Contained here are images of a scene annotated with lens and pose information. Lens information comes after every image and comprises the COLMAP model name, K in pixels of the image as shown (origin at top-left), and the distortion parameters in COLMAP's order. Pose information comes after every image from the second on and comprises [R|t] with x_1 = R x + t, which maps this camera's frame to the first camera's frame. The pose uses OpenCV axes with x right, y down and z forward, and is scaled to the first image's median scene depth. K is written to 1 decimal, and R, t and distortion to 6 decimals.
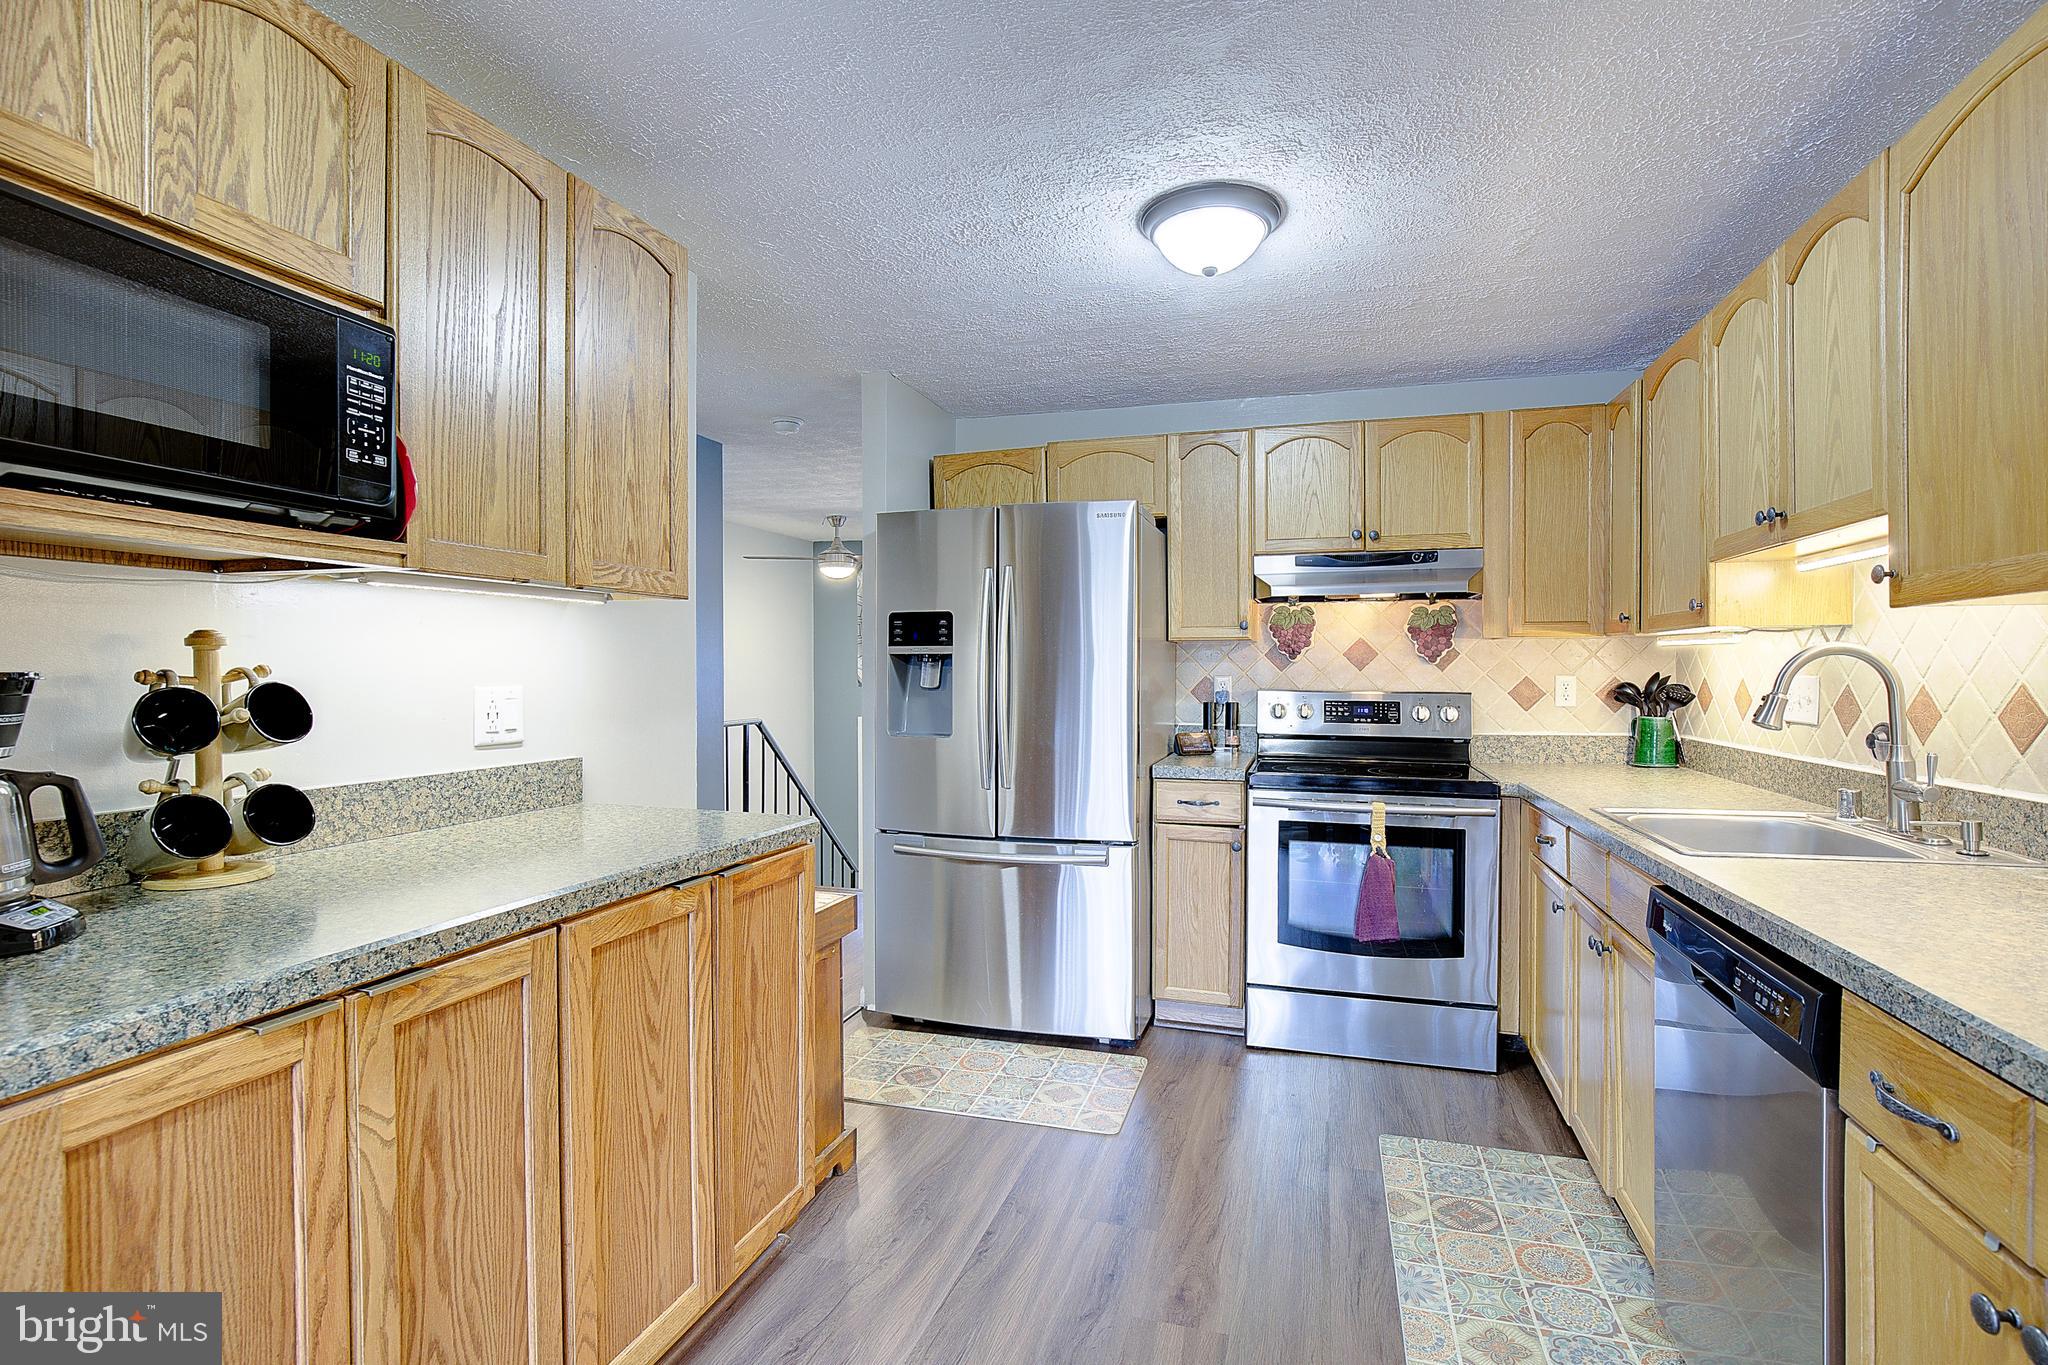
lens RADIAL K [[946.5, 0, 1045.2], [0, 946.5, 685.7], [0, 0, 1]] dist [-0.027109, 0.006410]
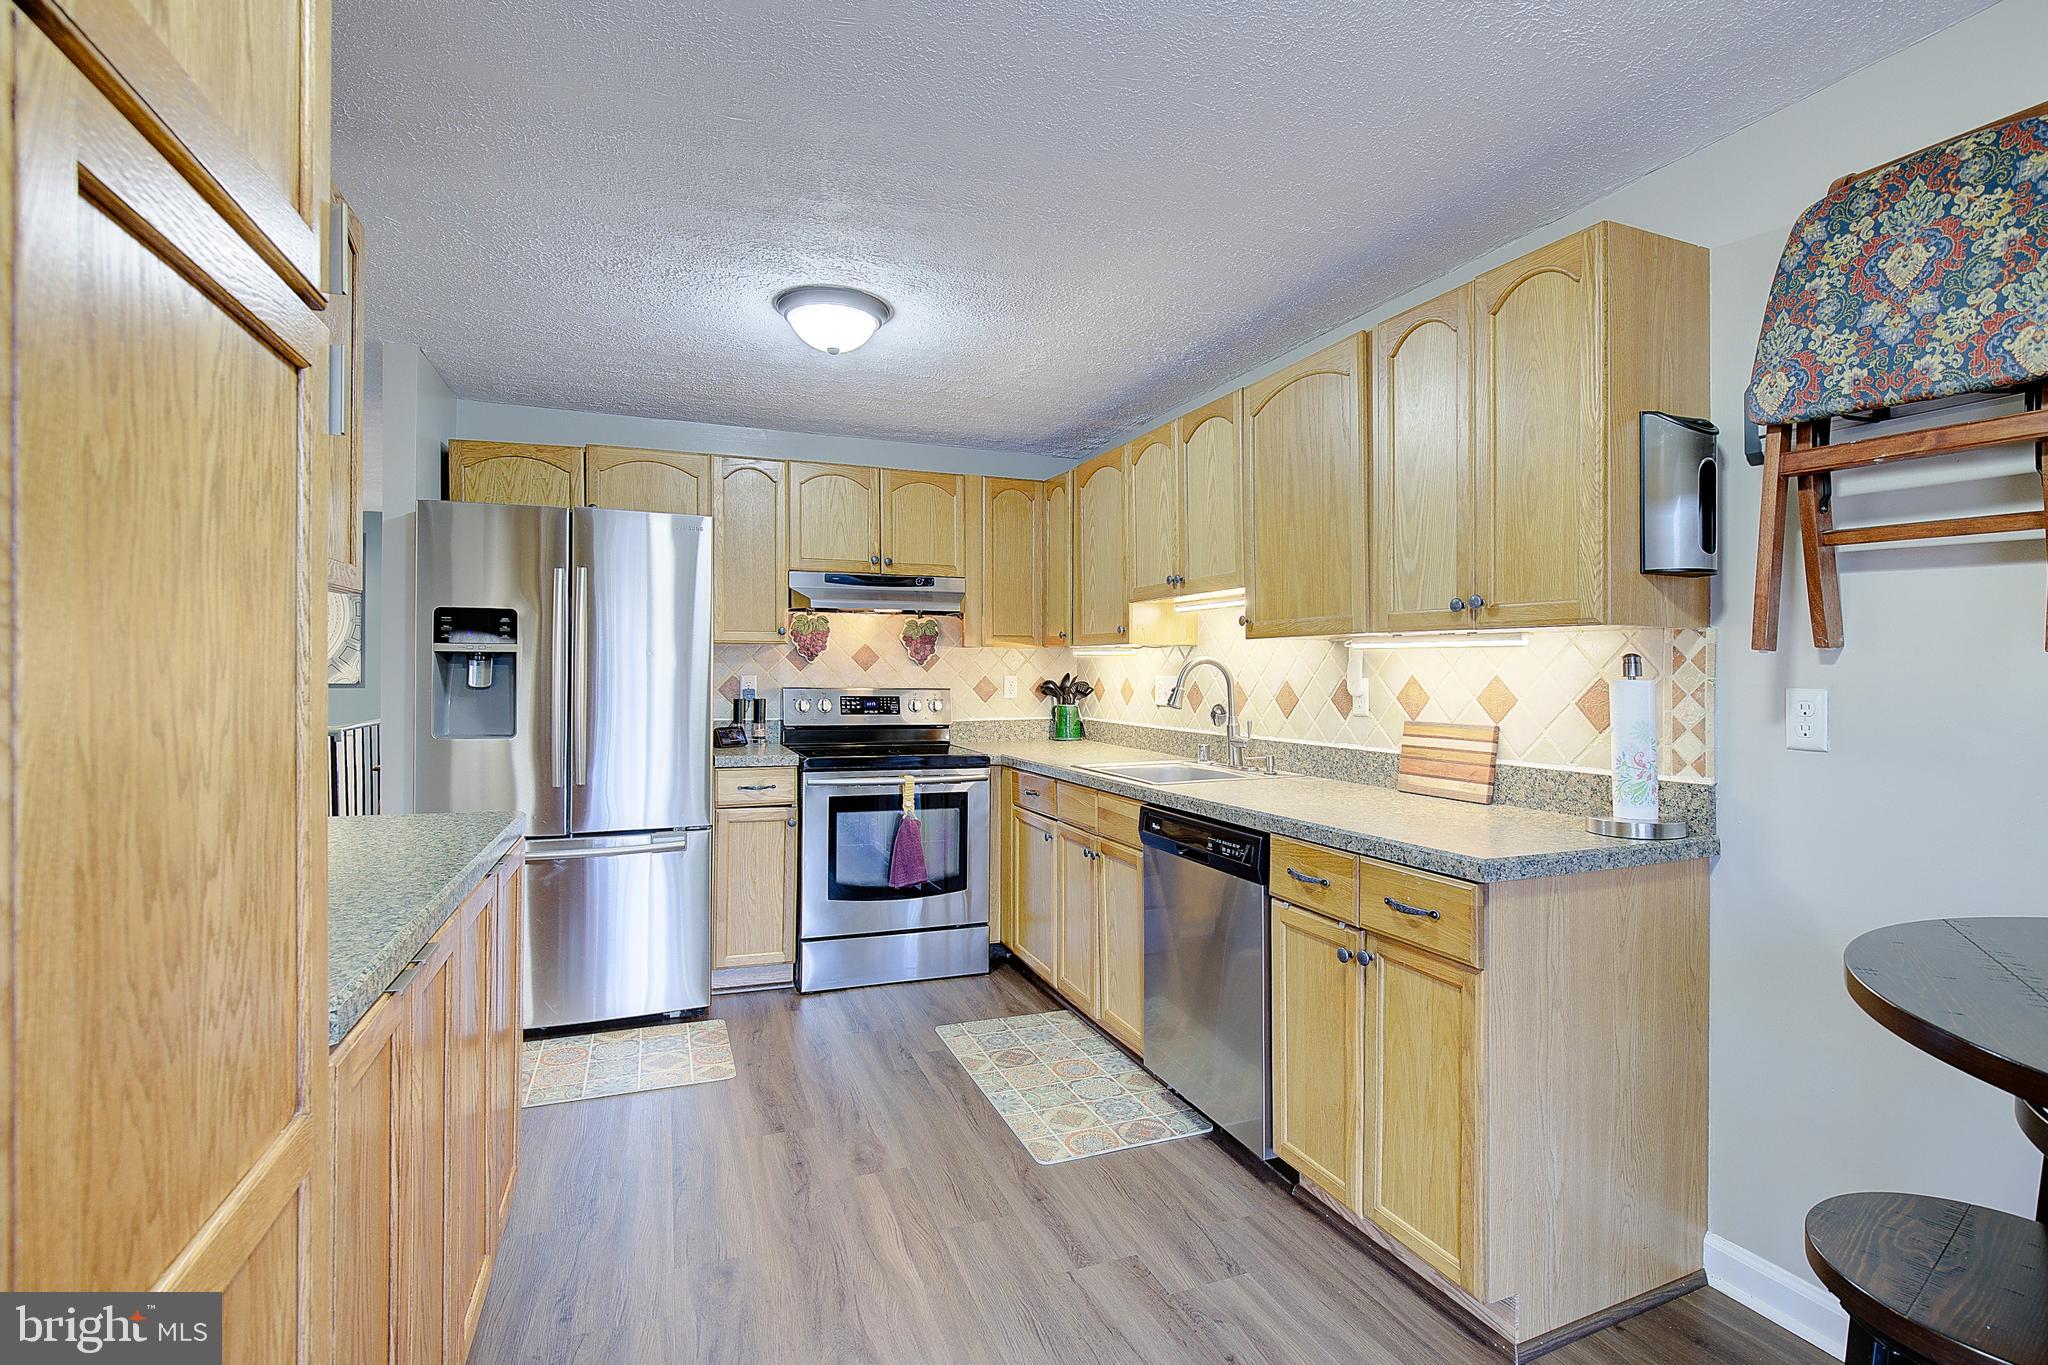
lens RADIAL K [[946.5, 0, 1038.6], [0, 946.5, 665.9], [0, 0, 1]] dist [-0.027109, 0.006410]
pose [[0.791410, 0.008003, 0.611233, -0.270855], [0.003410, 0.999841, -0.017506, -0.000567], [-0.611276, 0.015939, 0.791257, -0.108120]]
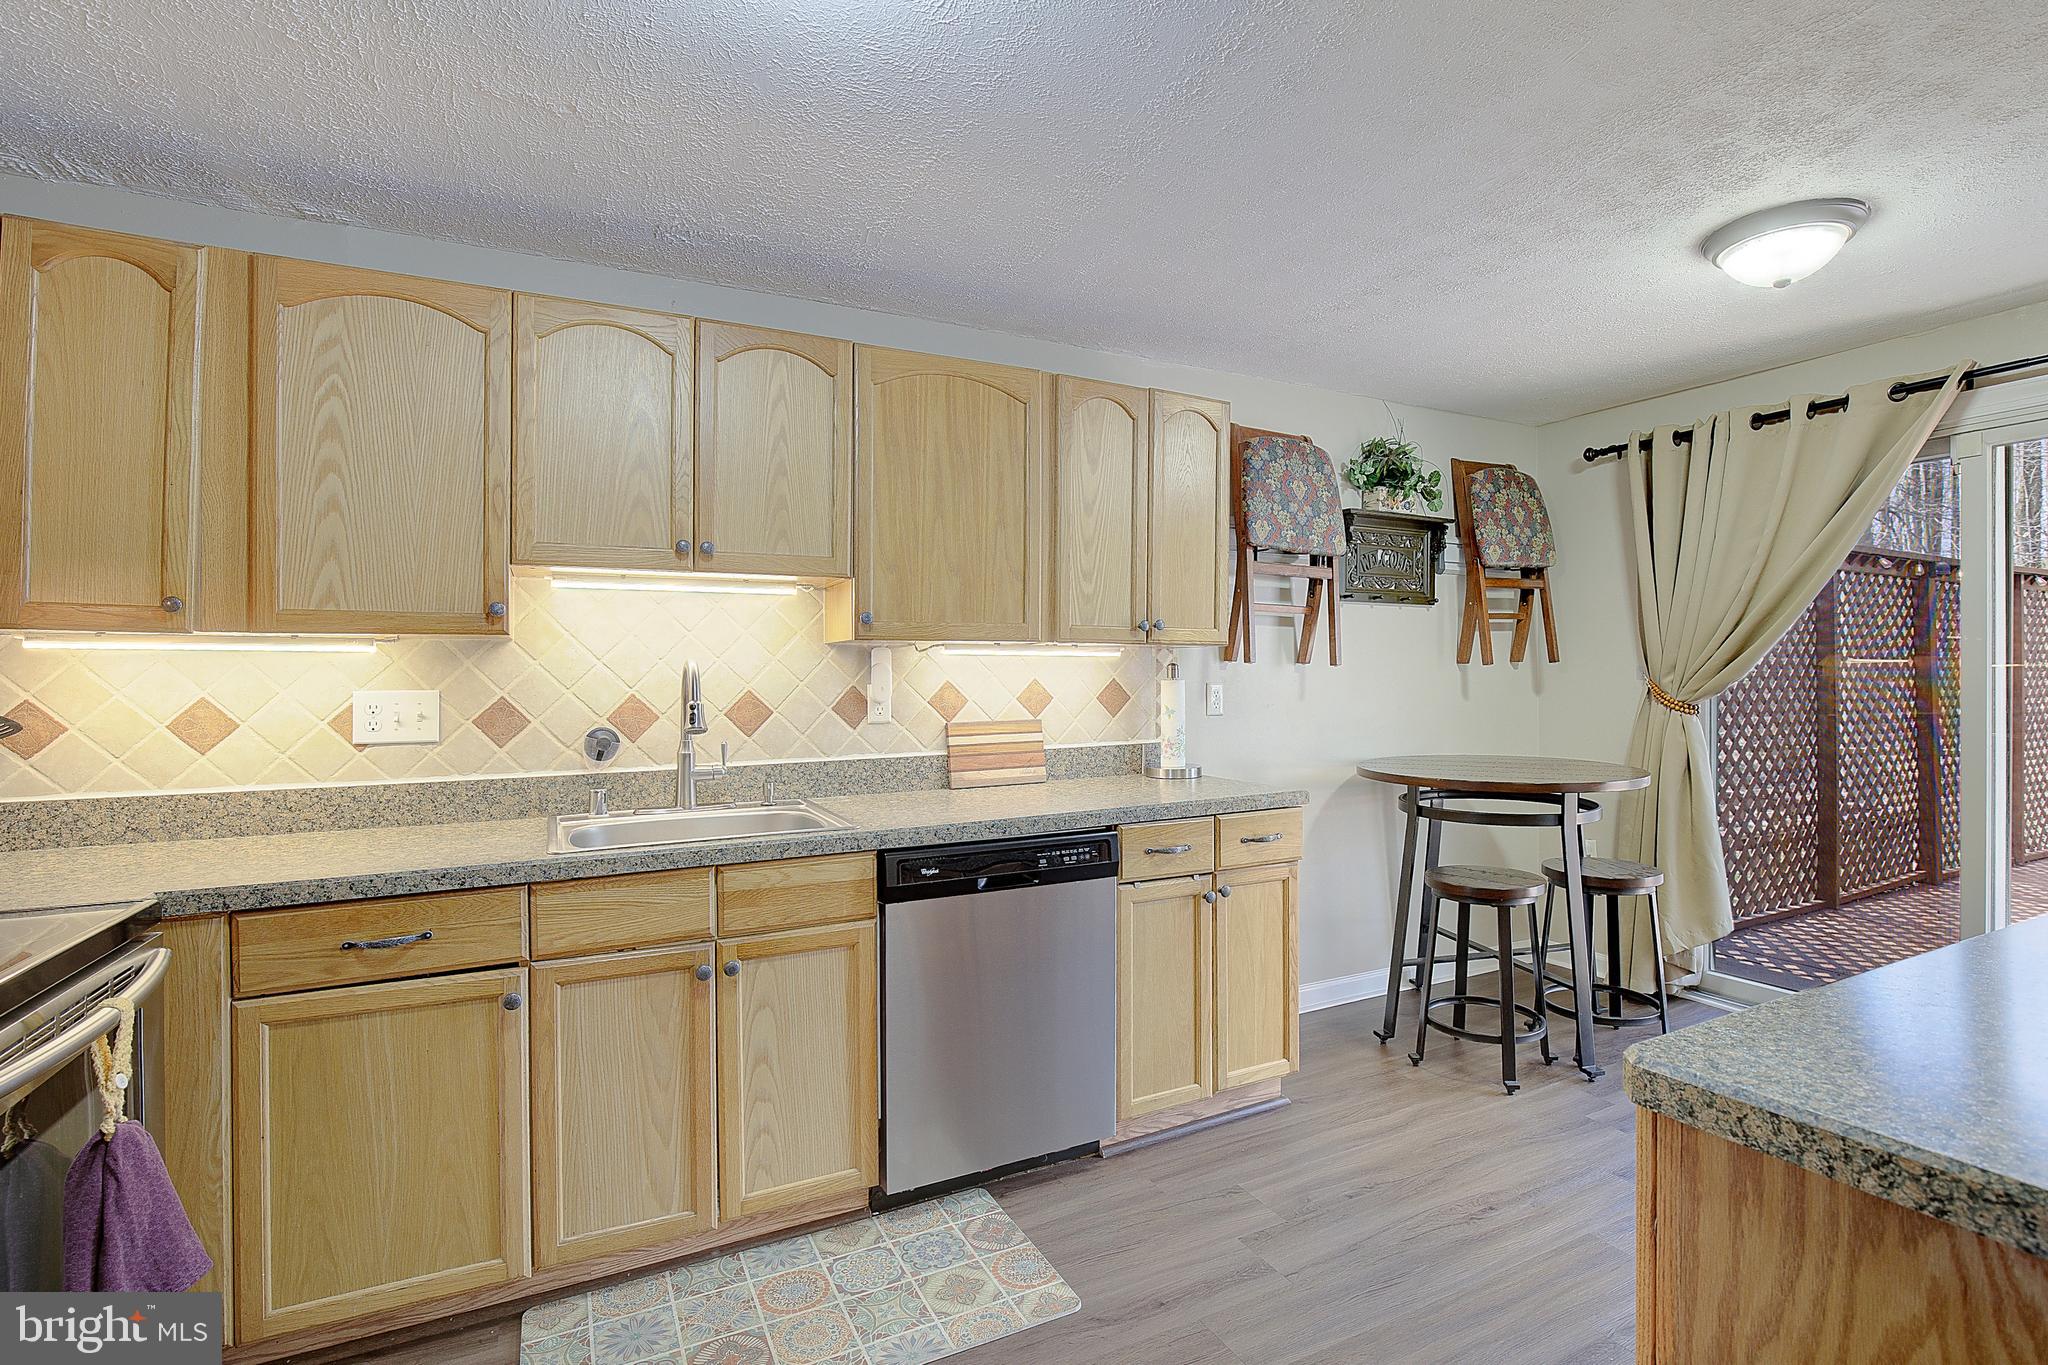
lens RADIAL K [[946.5, 0, 1064.2], [0, 946.5, 660.8], [0, 0, 1]] dist [-0.027109, 0.006410]
pose [[-0.677766, 0.019017, 0.735032, -0.235450], [0.020629, 0.999764, -0.006844, -0.016256], [-0.734988, 0.010524, -0.677998, 0.902889]]
